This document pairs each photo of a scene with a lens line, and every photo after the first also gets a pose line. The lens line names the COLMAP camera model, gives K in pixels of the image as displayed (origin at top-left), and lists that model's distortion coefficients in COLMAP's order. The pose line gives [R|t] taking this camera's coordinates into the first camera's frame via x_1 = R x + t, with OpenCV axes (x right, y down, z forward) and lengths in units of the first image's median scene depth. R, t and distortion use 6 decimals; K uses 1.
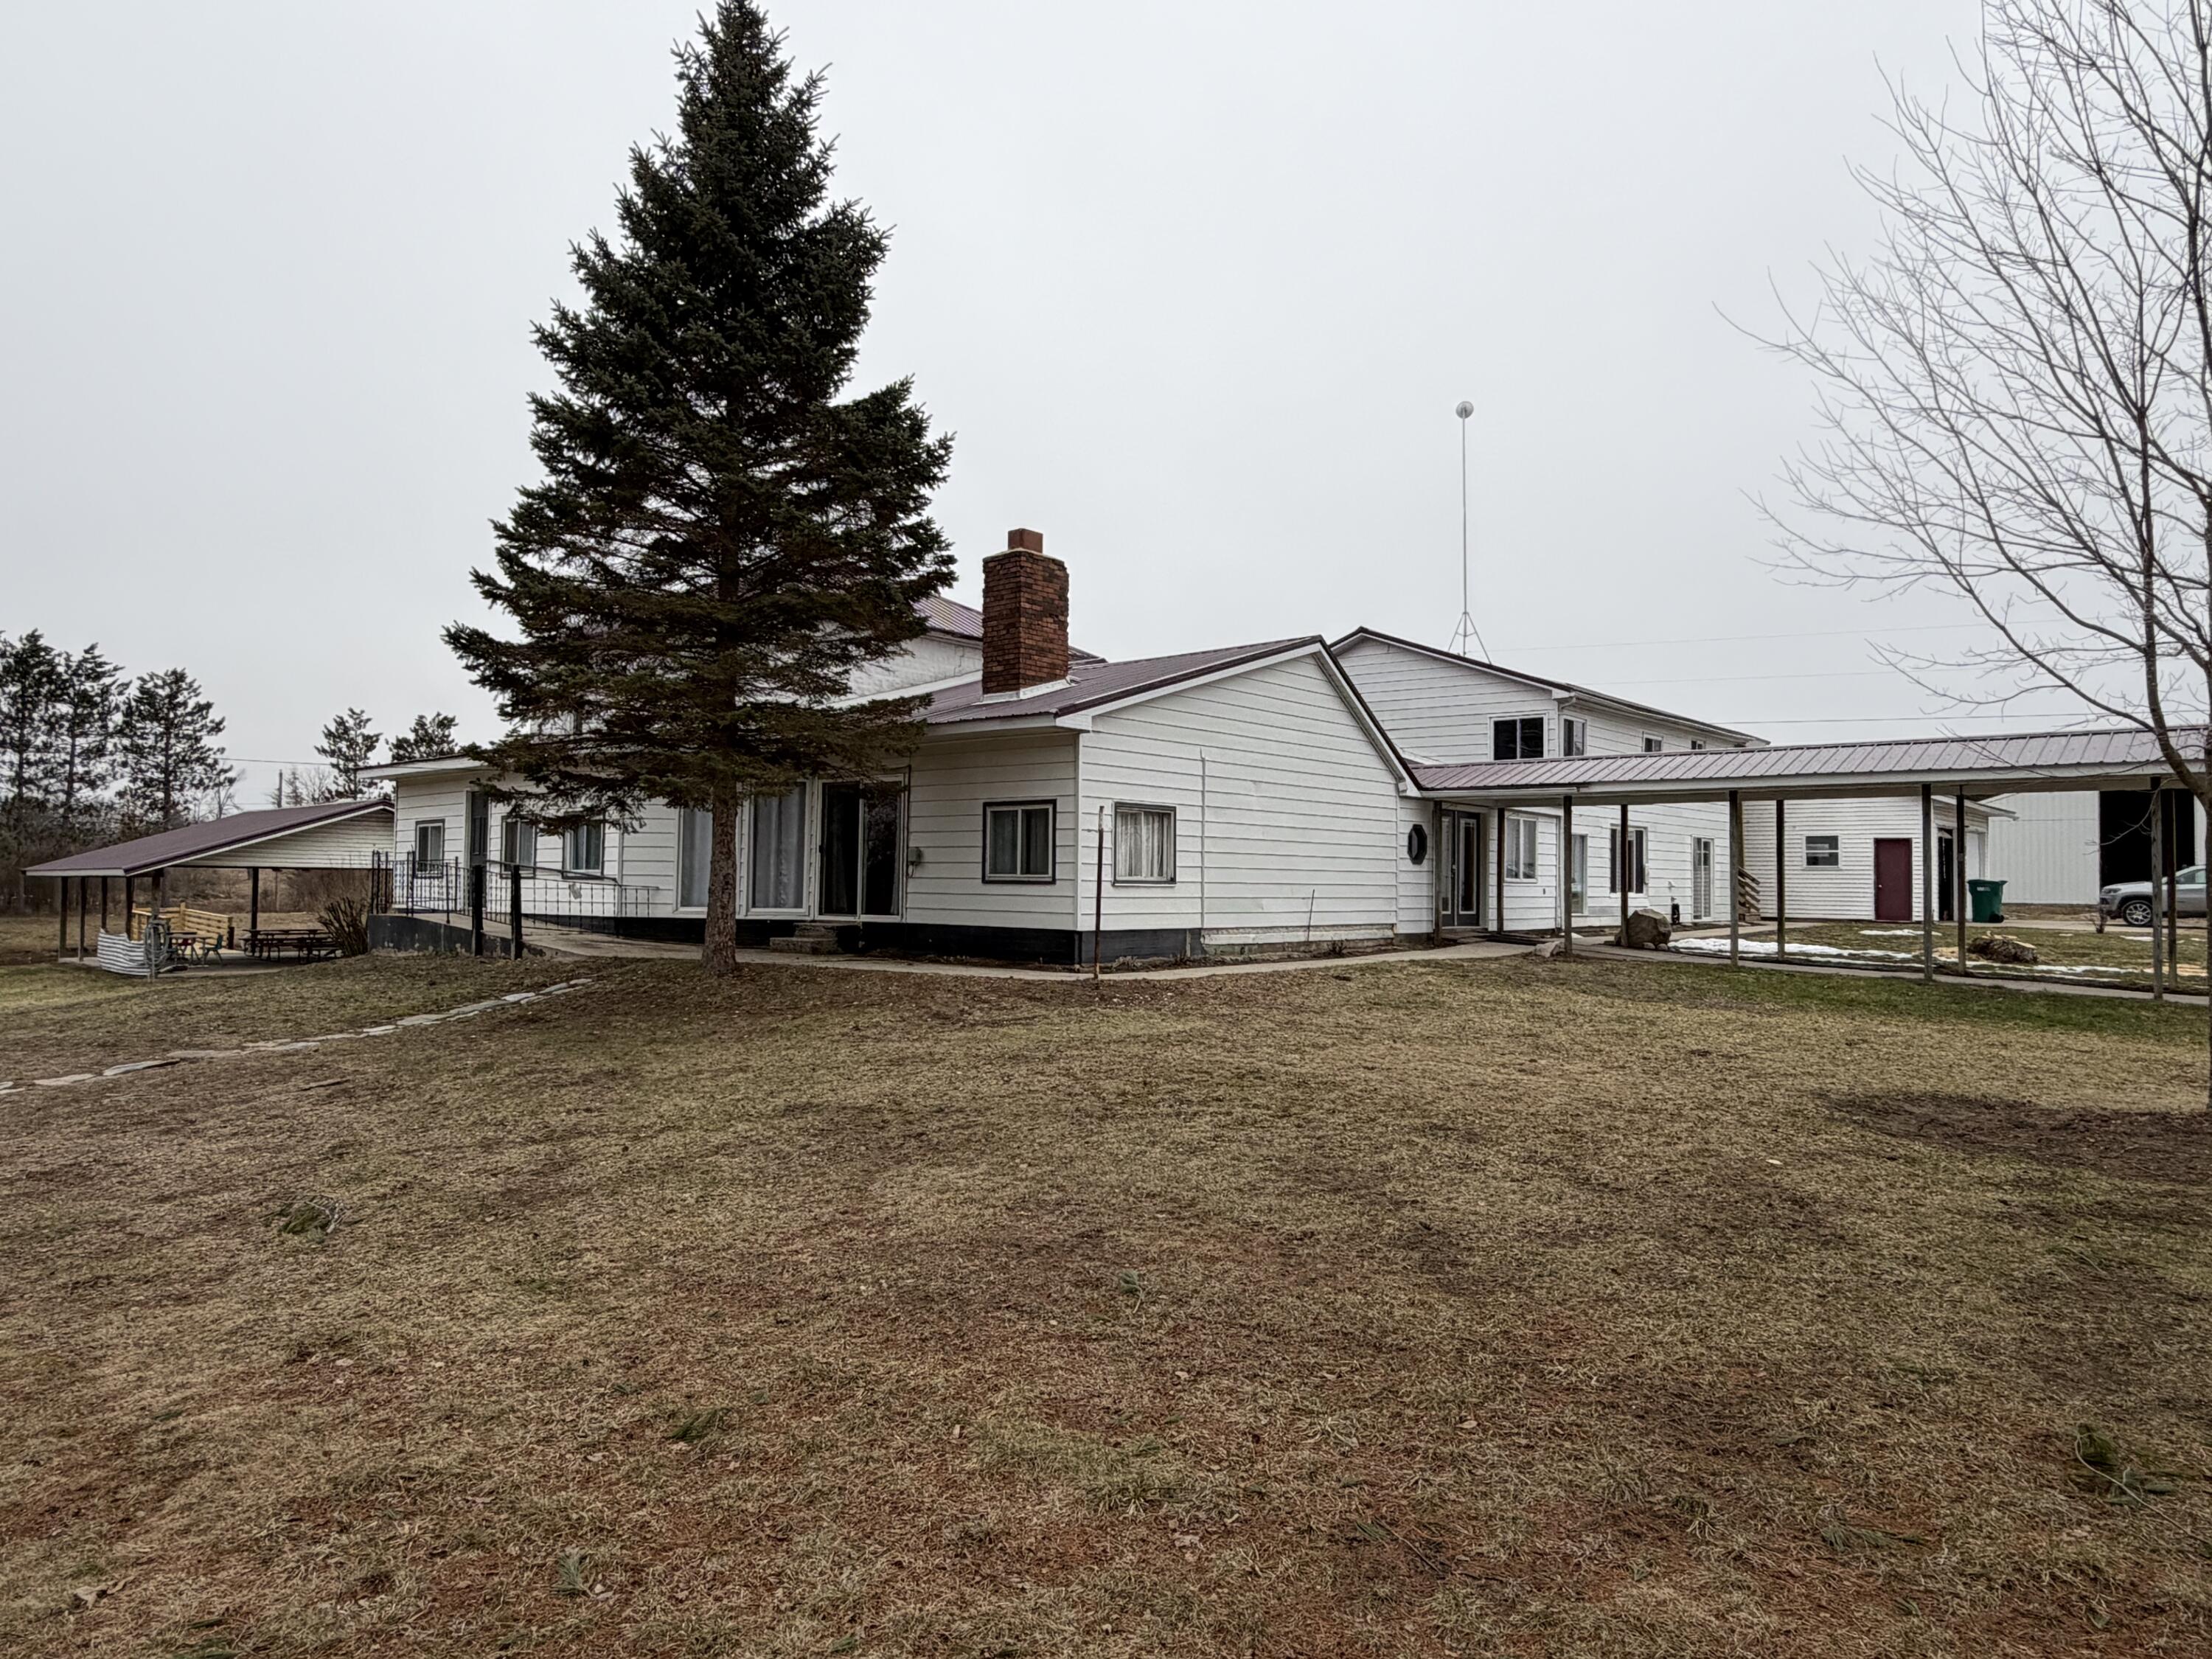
lens RADIAL K [[1395.1, 0, 1106.0], [0, 1395.1, 829.5], [0, 0, 1]] dist [0.040555, 0.000173]
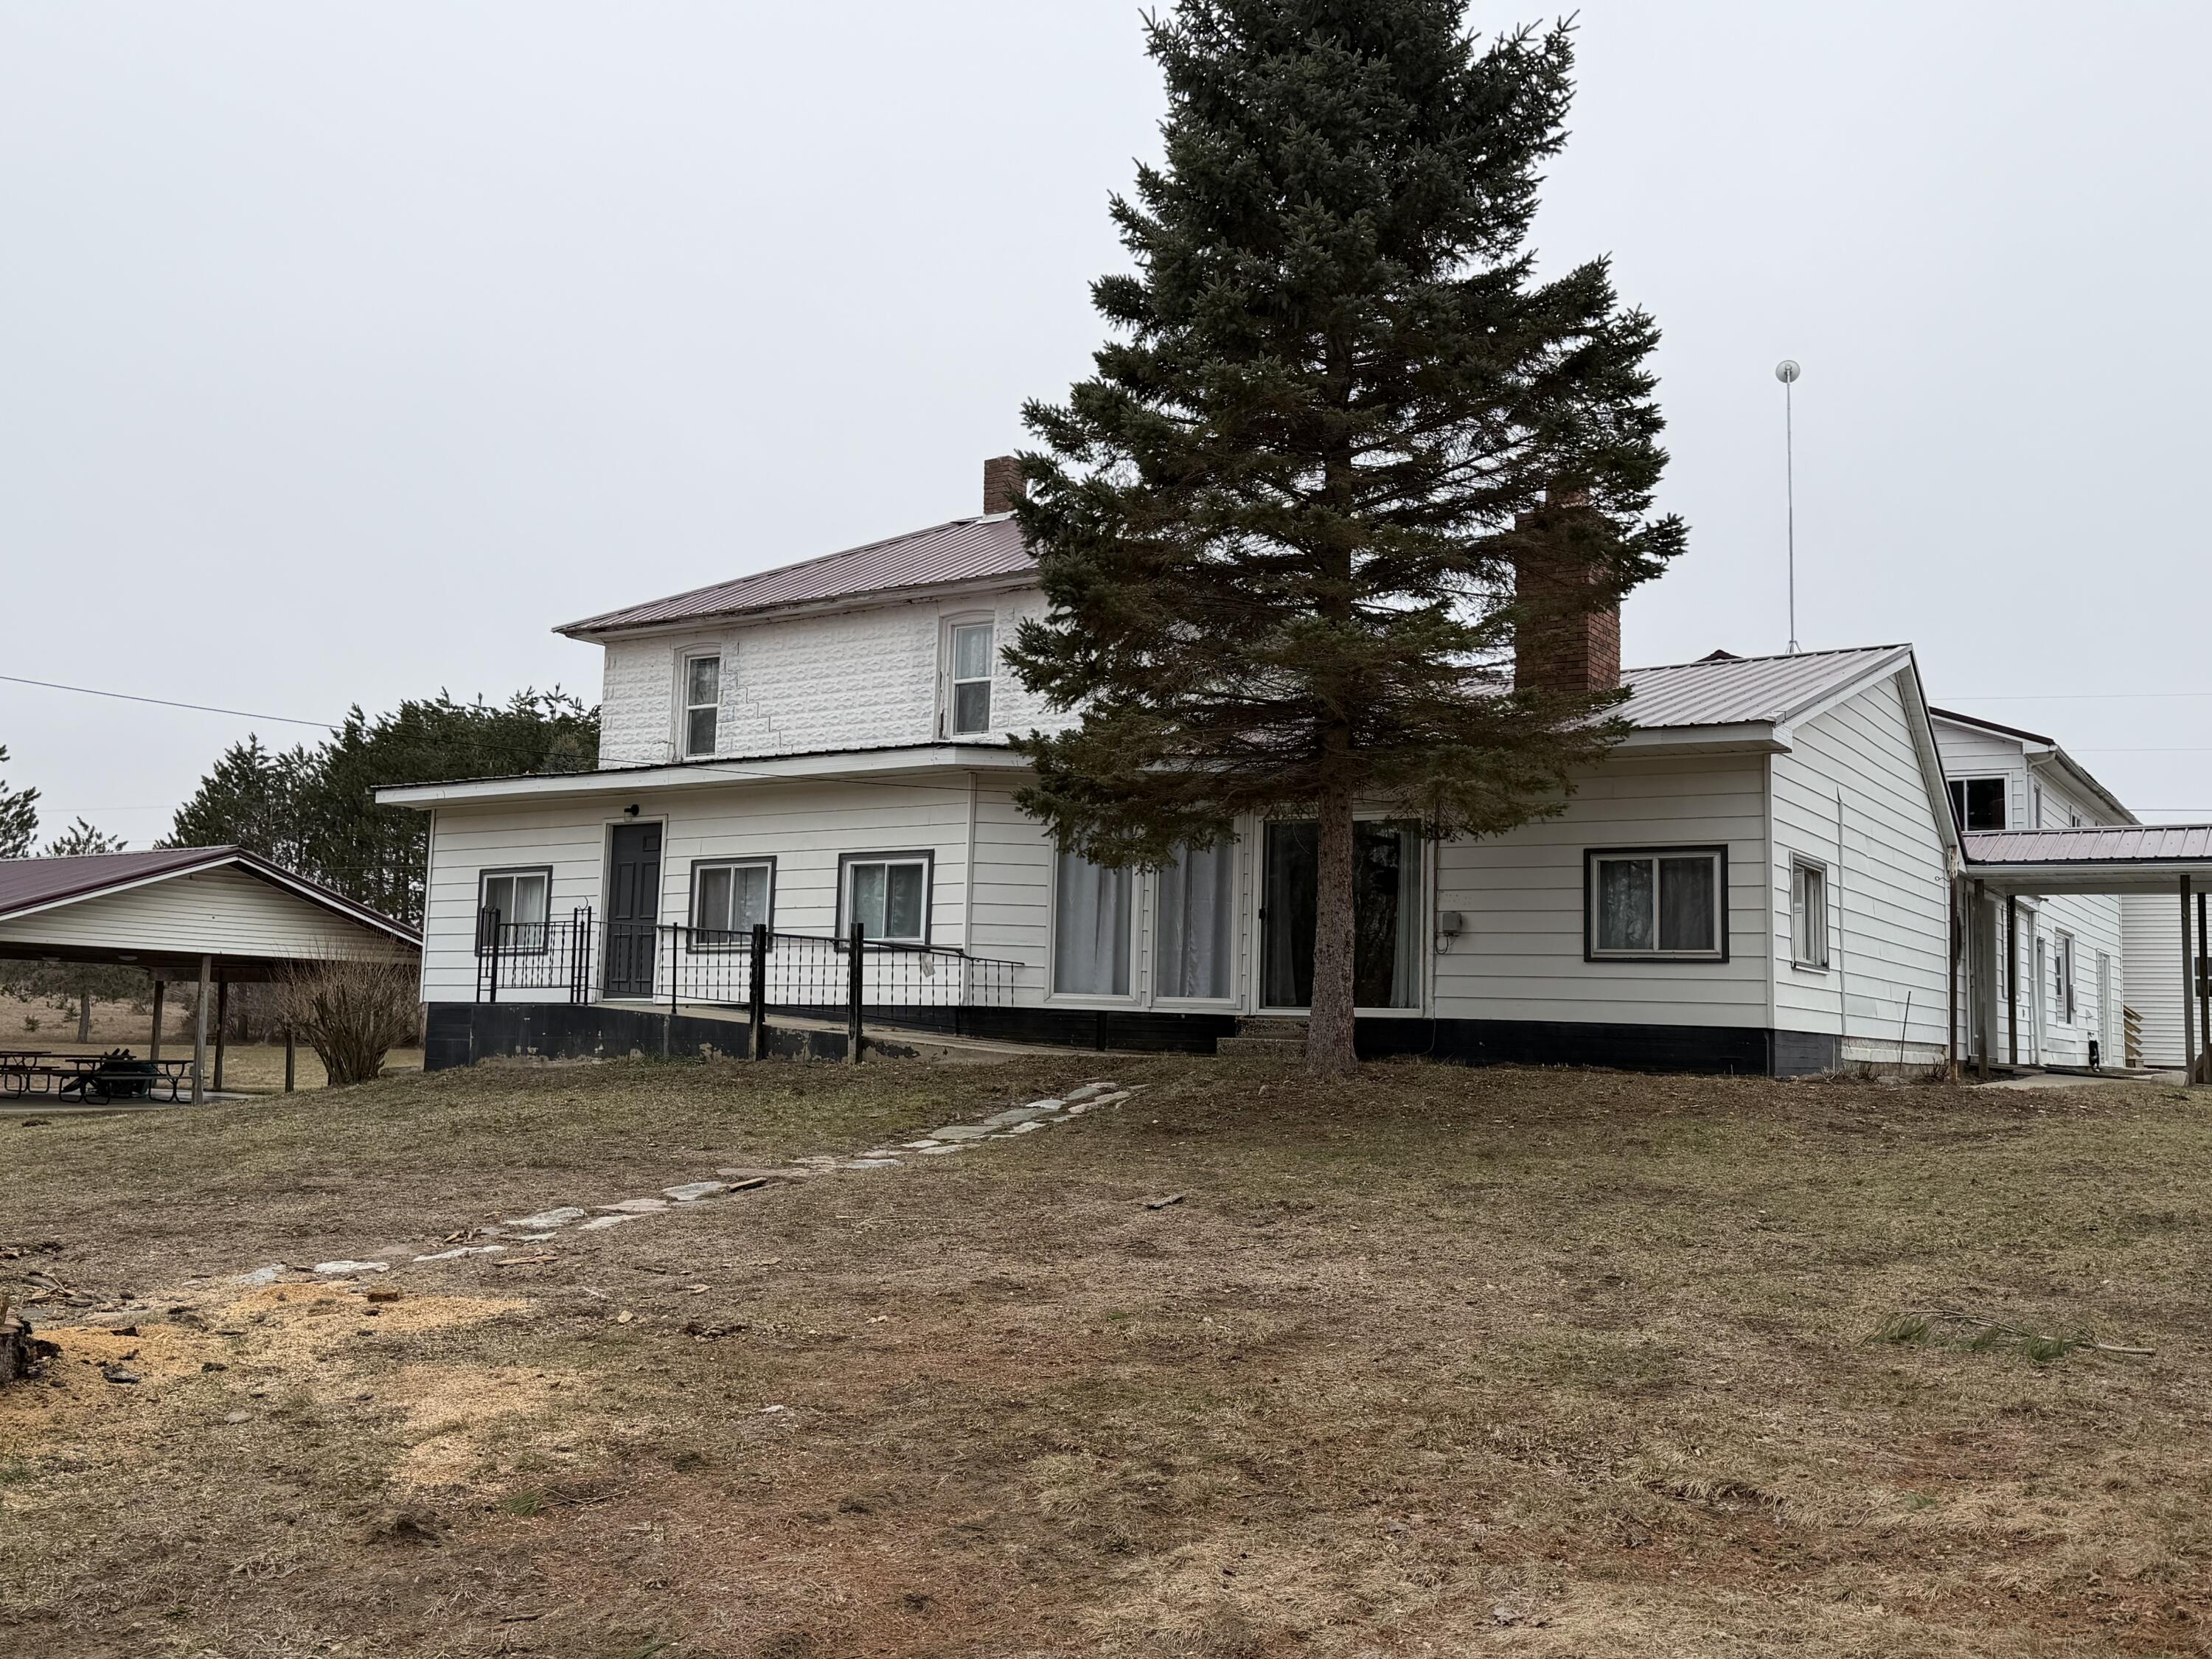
lens RADIAL K [[1979.8, 0, 1106.0], [0, 1979.8, 829.5], [0, 0, 1]] dist [0.107206, 0.001077]
pose [[0.987711, 0.033800, 0.152595, -0.462880], [-0.023682, 0.997428, -0.067644, 0.043552], [-0.154489, 0.063199, 0.985971, 0.029599]]
